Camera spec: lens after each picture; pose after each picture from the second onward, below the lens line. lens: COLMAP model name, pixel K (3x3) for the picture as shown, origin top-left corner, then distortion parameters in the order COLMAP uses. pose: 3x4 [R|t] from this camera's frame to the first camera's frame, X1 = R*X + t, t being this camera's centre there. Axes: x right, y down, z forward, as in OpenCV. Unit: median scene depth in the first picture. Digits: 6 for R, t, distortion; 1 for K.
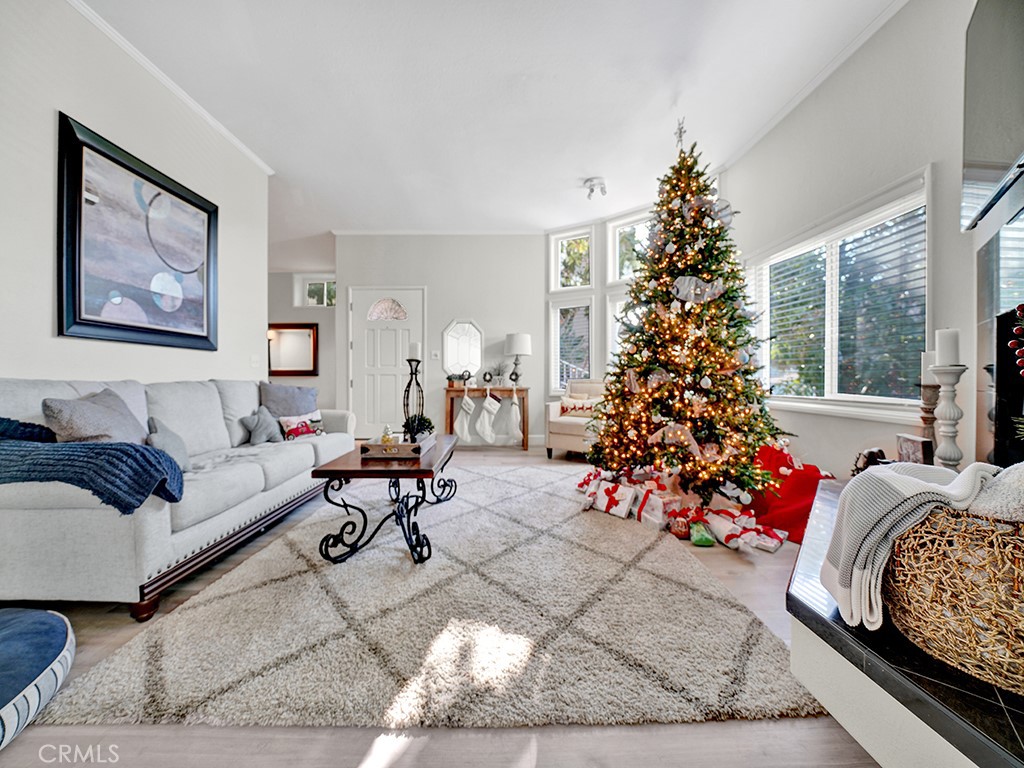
lens RADIAL K [[362.5, 0, 509.8], [0, 362.5, 377.7], [0, 0, 1]] dist [-0.019700, -0.000053]
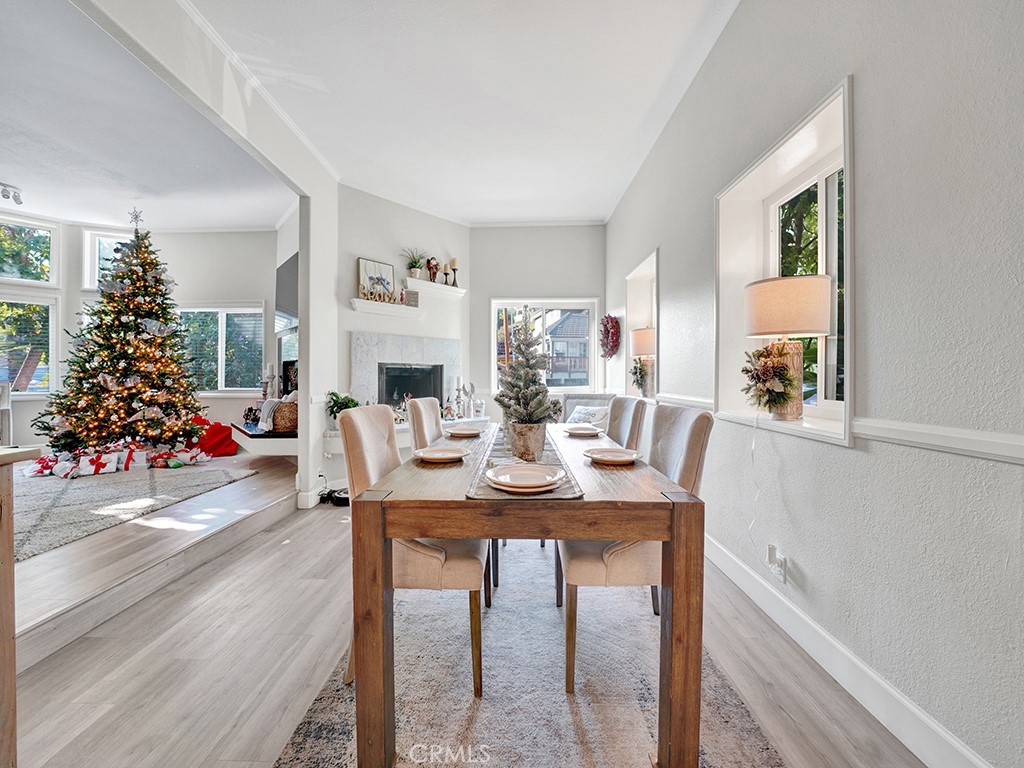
lens RADIAL K [[362.5, 0, 509.8], [0, 362.5, 377.7], [0, 0, 1]] dist [-0.019700, -0.000053]
pose [[0.034561, 0.000740, 0.999402, -1.136401], [0.008335, 0.999965, -0.001029, 0.005319], [-0.999368, 0.008365, 0.034553, -0.737911]]
